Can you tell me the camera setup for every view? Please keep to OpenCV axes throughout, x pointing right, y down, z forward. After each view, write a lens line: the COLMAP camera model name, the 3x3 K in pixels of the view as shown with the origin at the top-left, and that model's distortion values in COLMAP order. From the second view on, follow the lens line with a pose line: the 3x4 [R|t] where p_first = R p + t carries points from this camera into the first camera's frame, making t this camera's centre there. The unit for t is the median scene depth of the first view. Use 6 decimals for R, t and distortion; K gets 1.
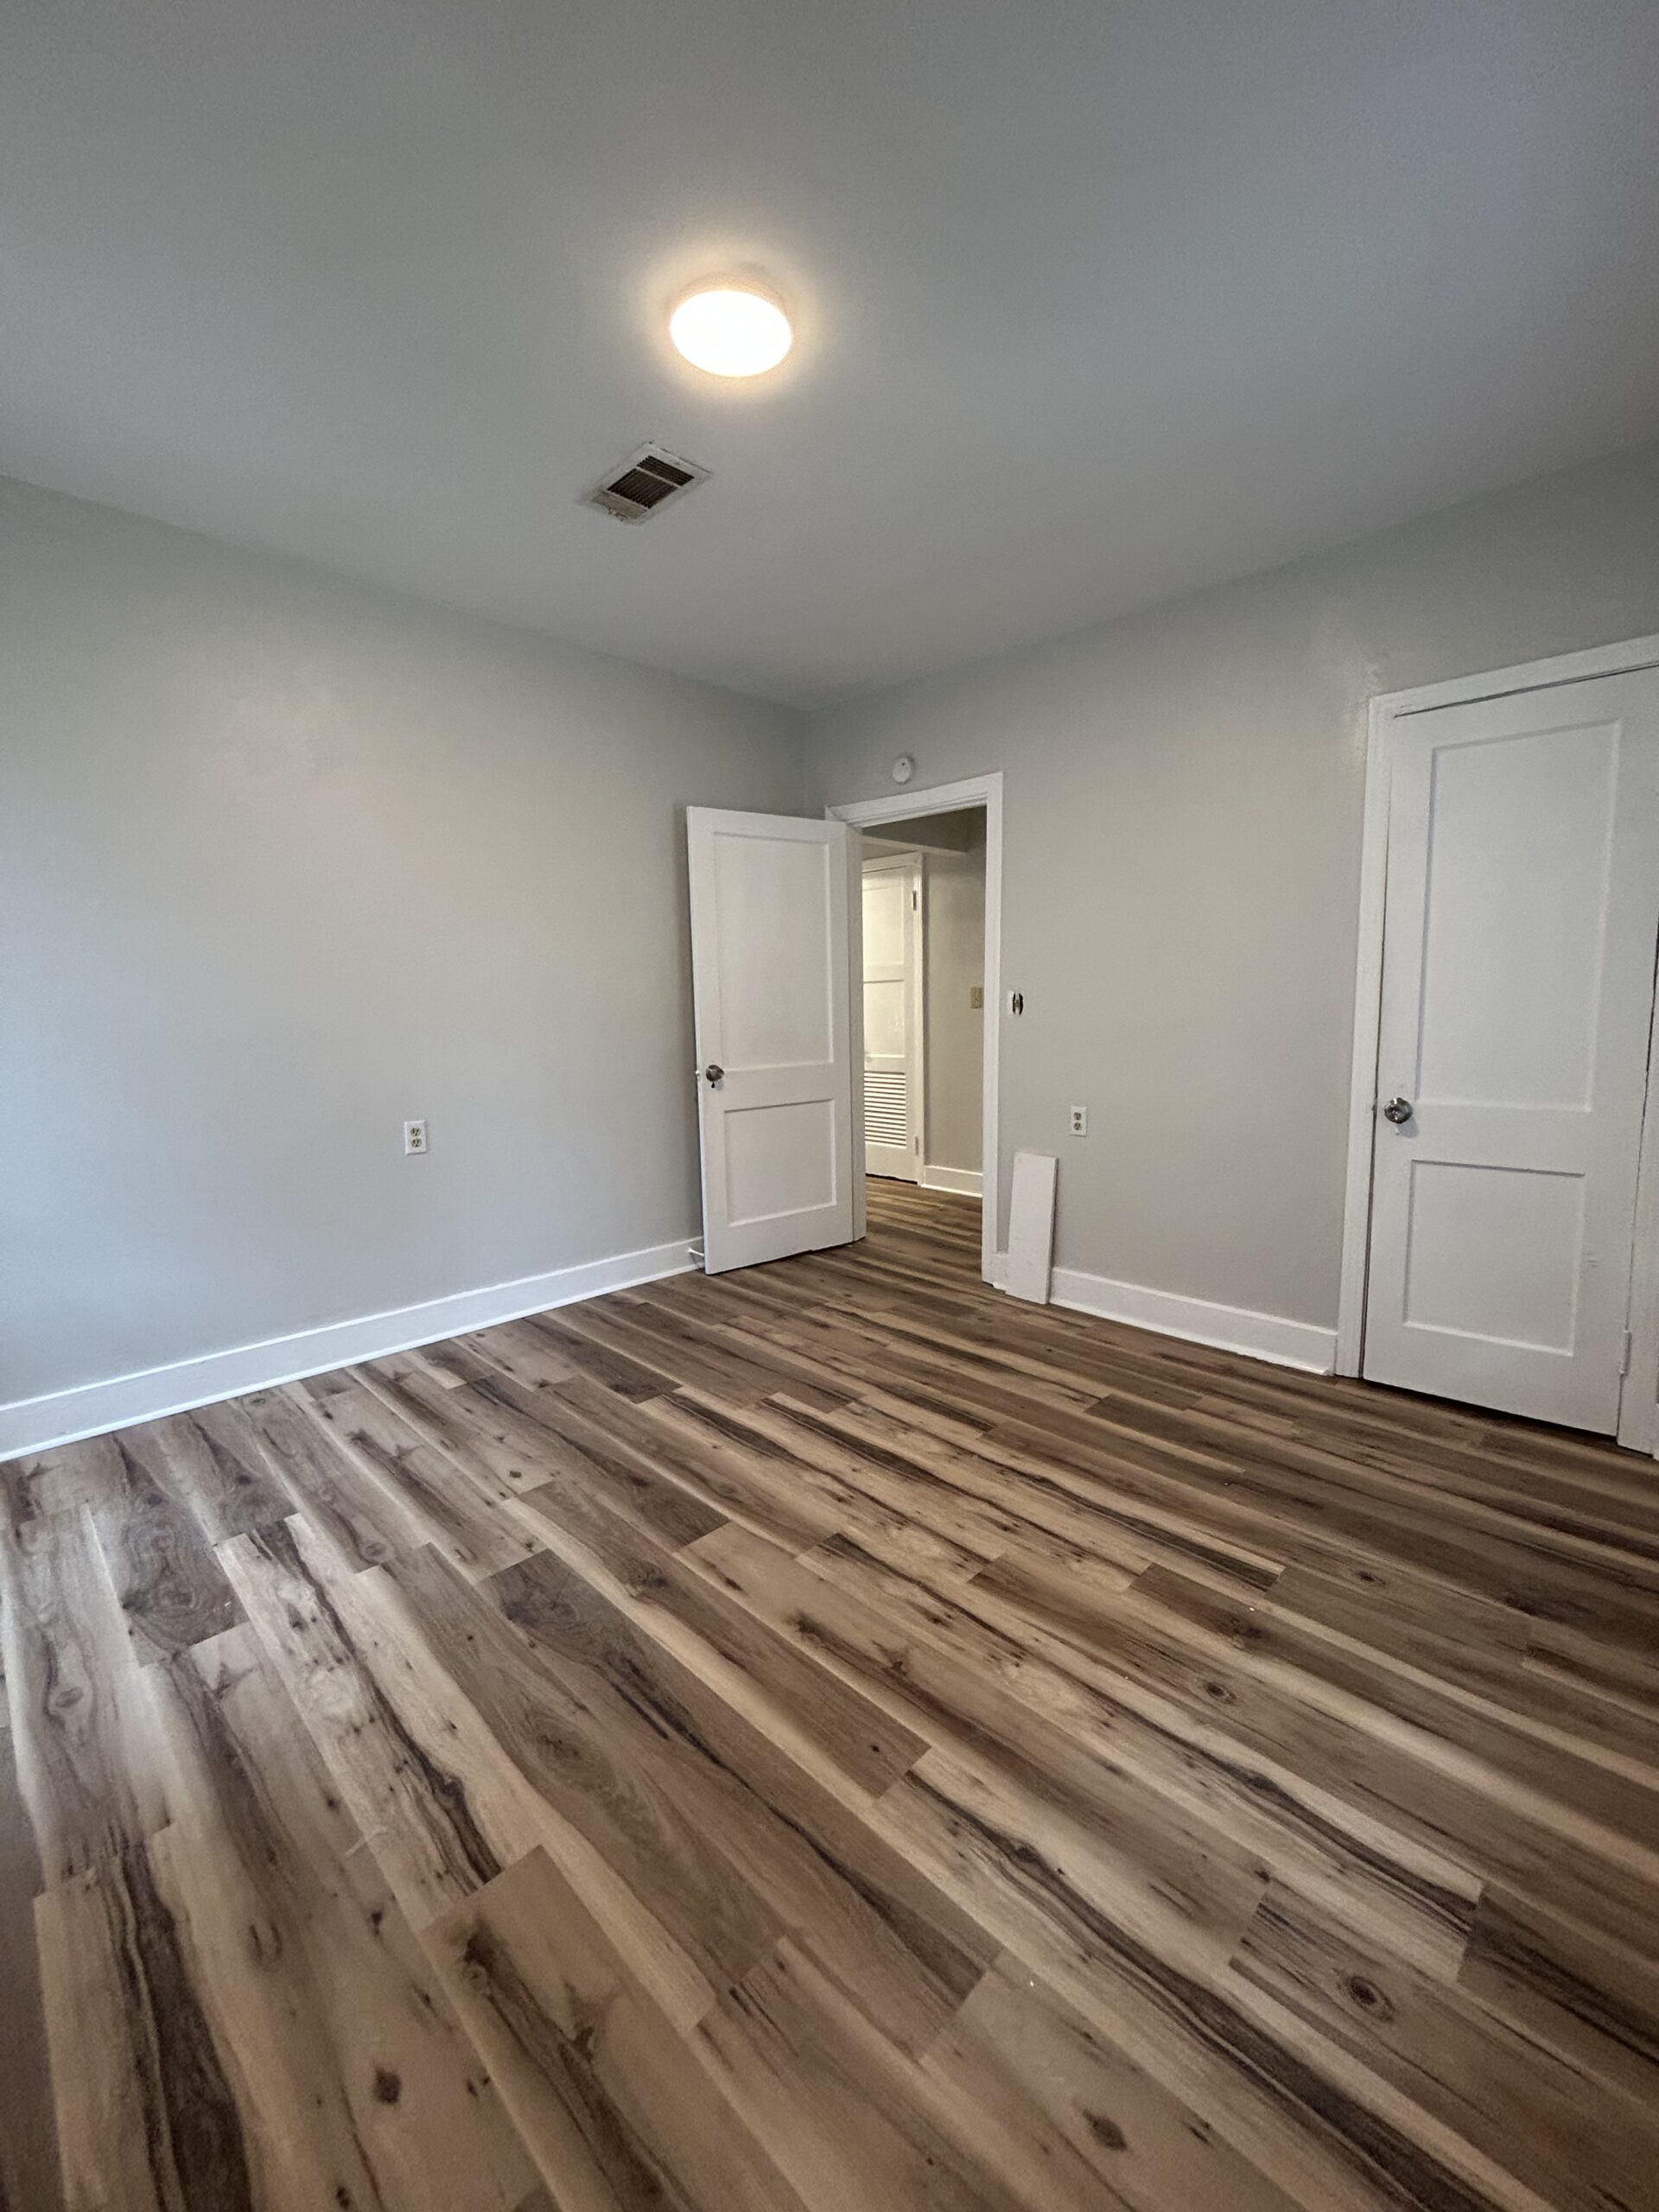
lens RADIAL K [[897.3, 0, 829.2], [0, 897.3, 1096.6], [0, 0, 1]] dist [0.021979, 0.000289]
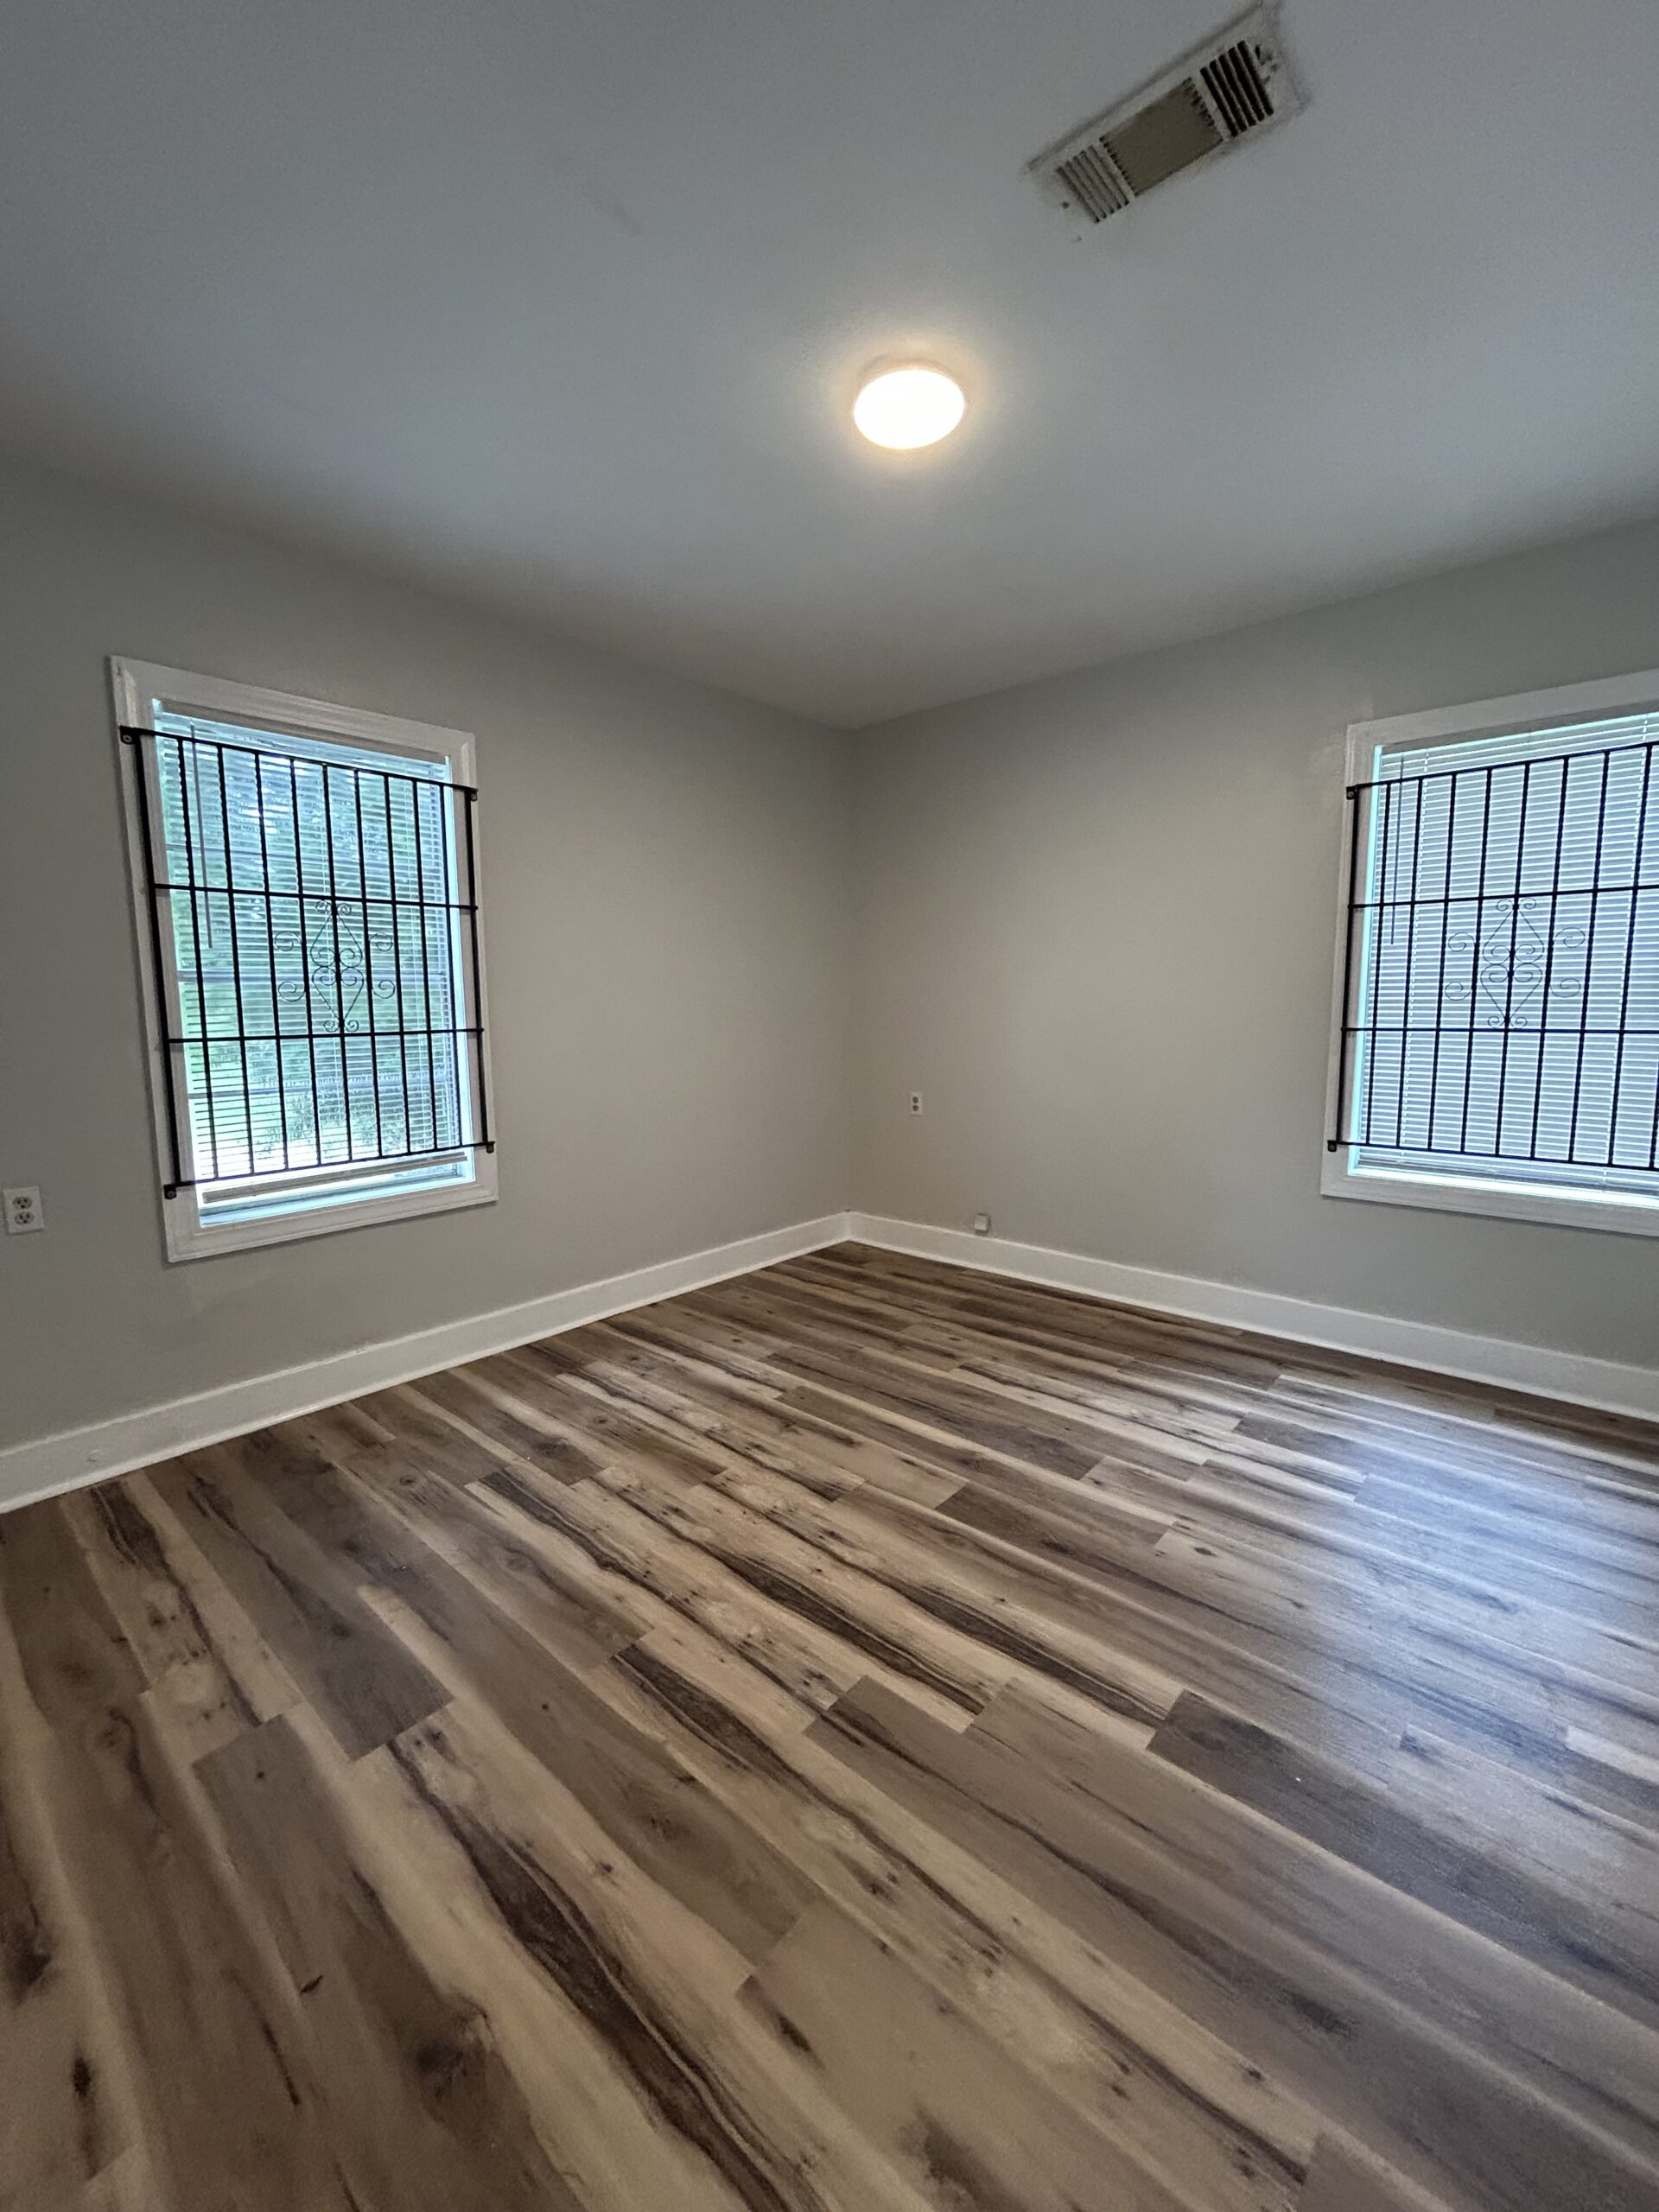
lens RADIAL K [[897.3, 0, 829.2], [0, 897.3, 1096.6], [0, 0, 1]] dist [0.021979, 0.000289]
pose [[-0.997820, 0.027782, -0.059862, 0.066744], [0.013632, 0.974279, 0.224931, -0.252899], [0.064572, 0.223625, -0.972534, 2.030867]]
